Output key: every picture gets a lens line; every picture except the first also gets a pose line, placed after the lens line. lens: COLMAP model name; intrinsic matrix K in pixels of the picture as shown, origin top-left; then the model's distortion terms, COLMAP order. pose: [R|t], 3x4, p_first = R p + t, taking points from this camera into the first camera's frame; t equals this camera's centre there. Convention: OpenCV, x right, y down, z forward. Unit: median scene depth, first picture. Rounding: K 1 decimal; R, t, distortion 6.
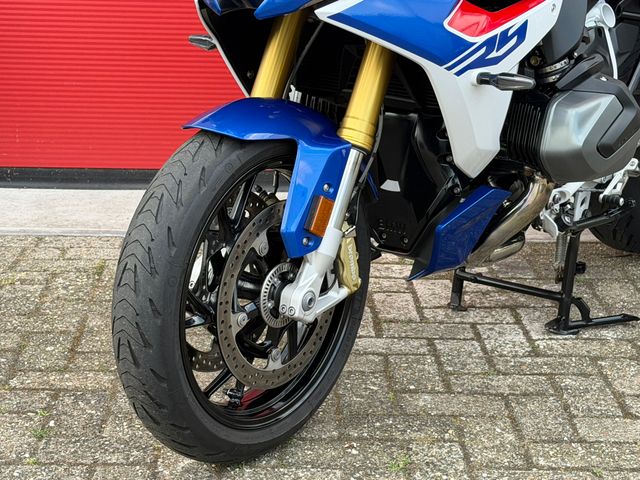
lens RADIAL K [[1432.6, 0, 320.0], [0, 1432.6, 240.0], [0, 0, 1]] dist [0.133804, 0.112556]
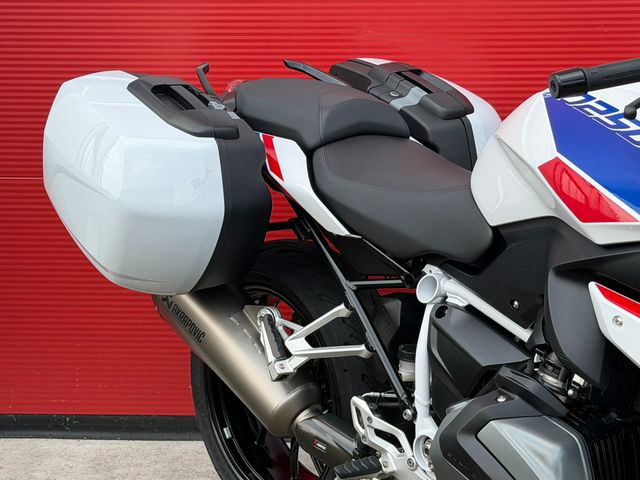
lens RADIAL K [[1432.6, 0, 320.0], [0, 1432.6, 240.0], [0, 0, 1]] dist [0.133804, 0.112556]
pose [[0.995585, -0.006394, -0.093644, 0.032923], [-0.000134, 0.997579, -0.069545, -0.155115], [0.093862, 0.069250, 0.993174, 0.217325]]
